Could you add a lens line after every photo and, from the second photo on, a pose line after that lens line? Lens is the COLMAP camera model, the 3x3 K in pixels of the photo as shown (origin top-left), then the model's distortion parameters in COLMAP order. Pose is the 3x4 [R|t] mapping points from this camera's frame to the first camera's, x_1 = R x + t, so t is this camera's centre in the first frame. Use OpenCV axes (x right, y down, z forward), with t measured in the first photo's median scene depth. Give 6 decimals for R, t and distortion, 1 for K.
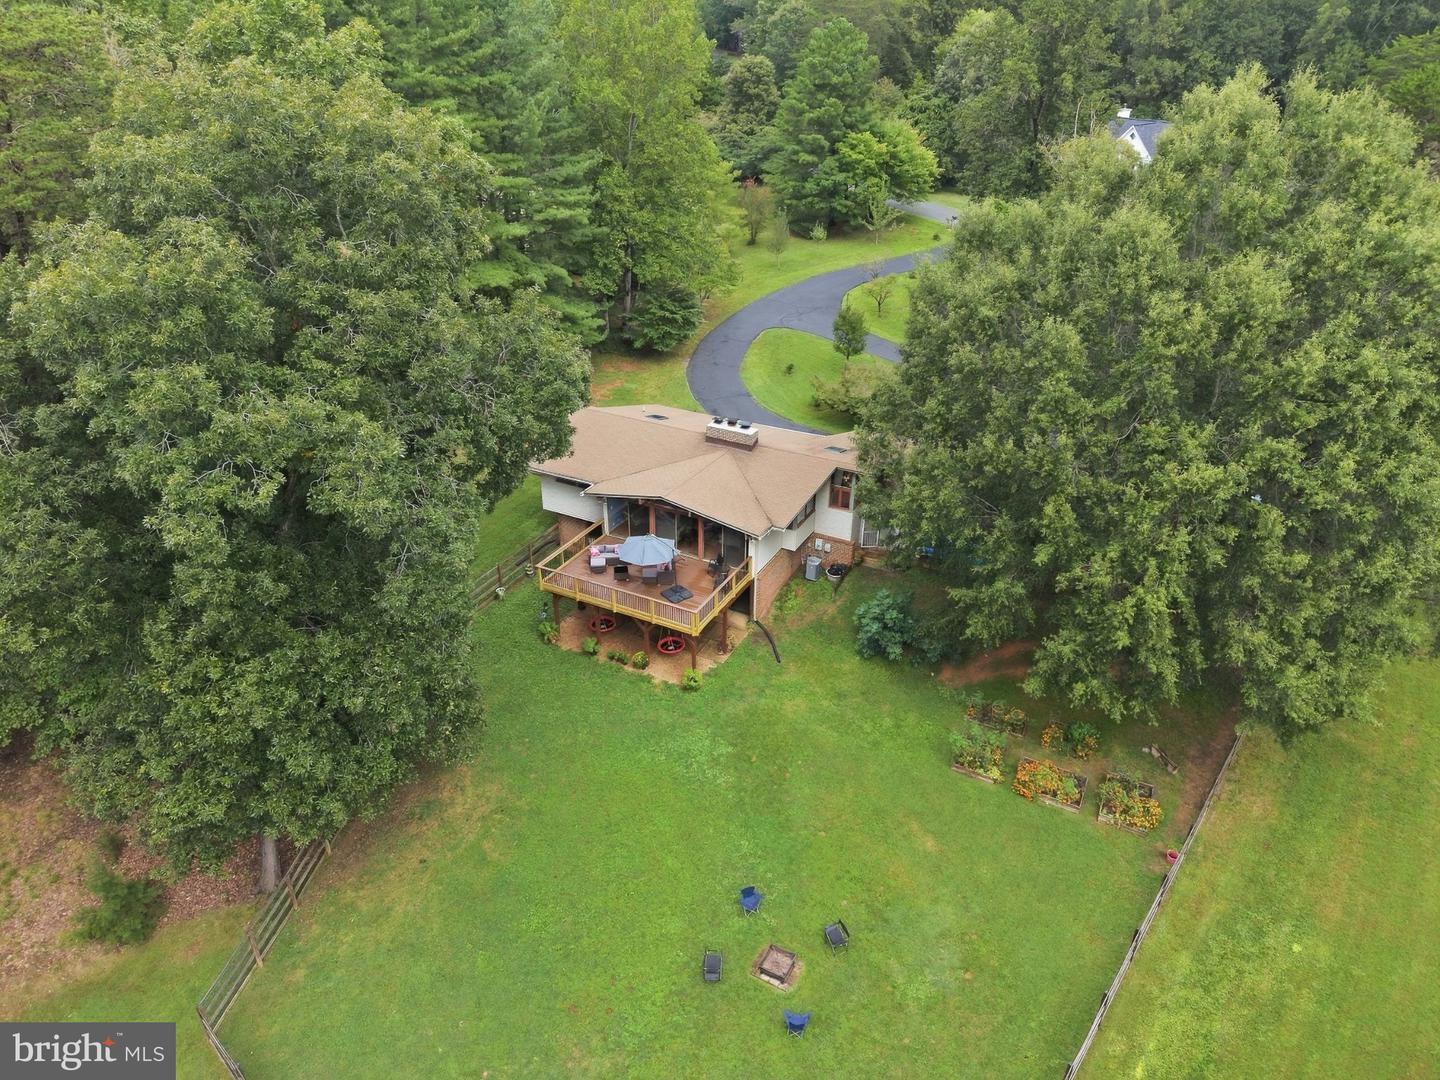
lens RADIAL K [[994.9, 0, 722.6], [0, 994.9, 513.9], [0, 0, 1]] dist [0.089008, -0.081180]
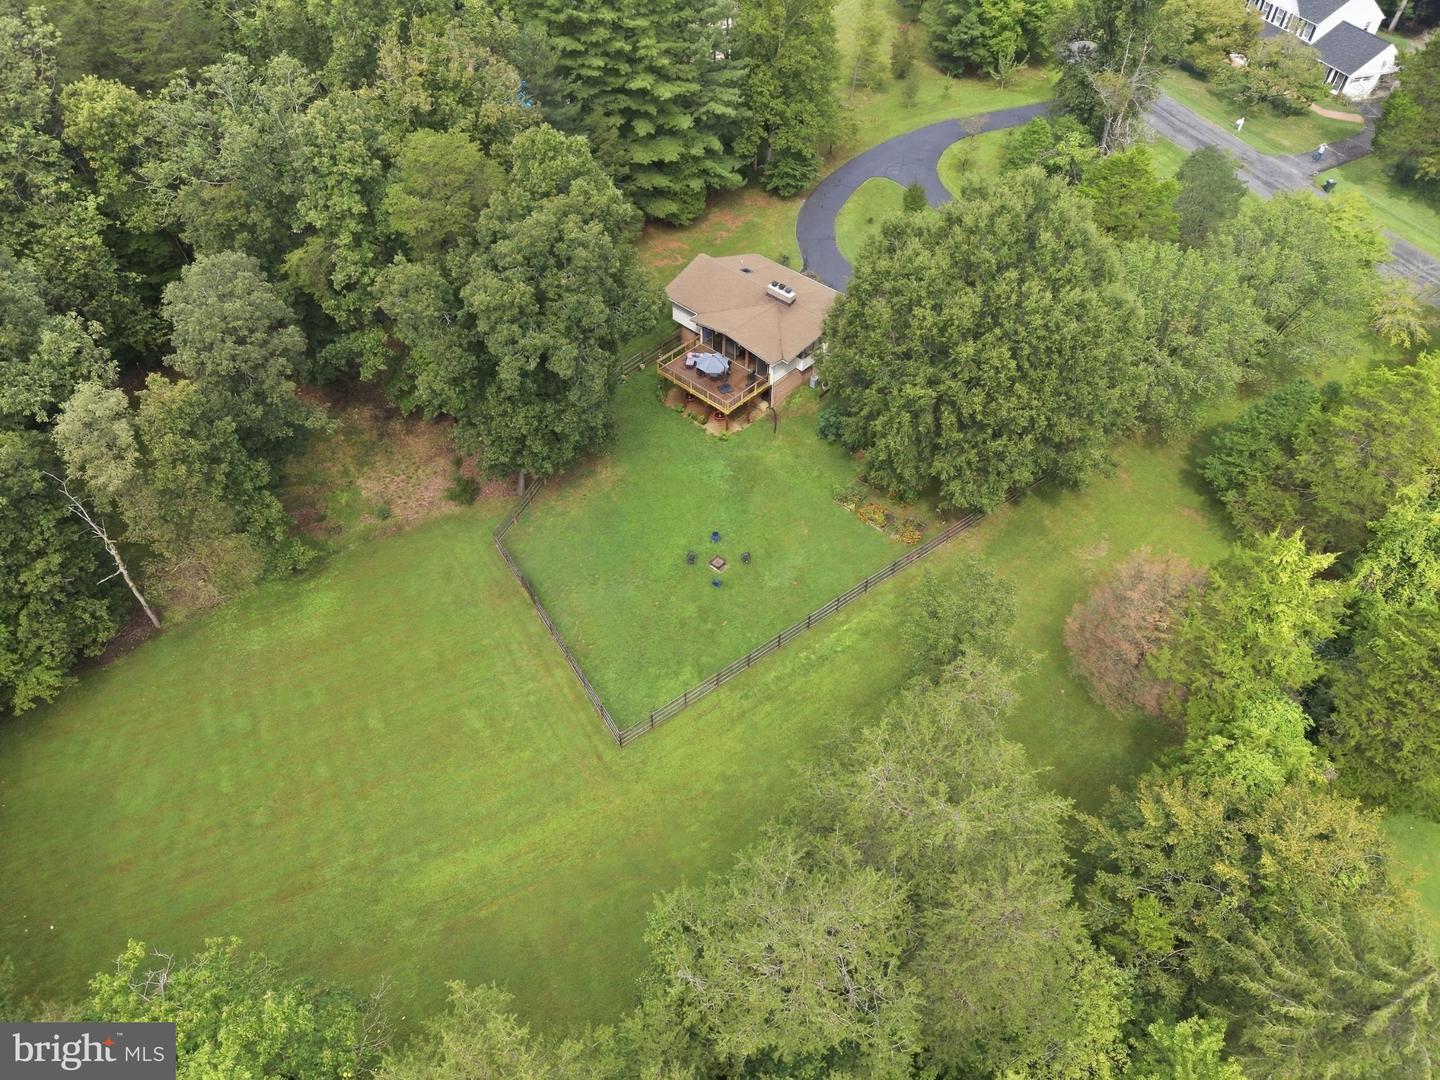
lens RADIAL K [[987.8, 0, 720.0], [0, 987.8, 540.0], [0, 0, 1]] dist [0.027265, -0.029076]
pose [[0.966007, 0.190416, -0.174848, 0.371445], [-0.125450, 0.936670, 0.326974, -0.298191], [0.226036, -0.293924, 0.928717, -0.934690]]
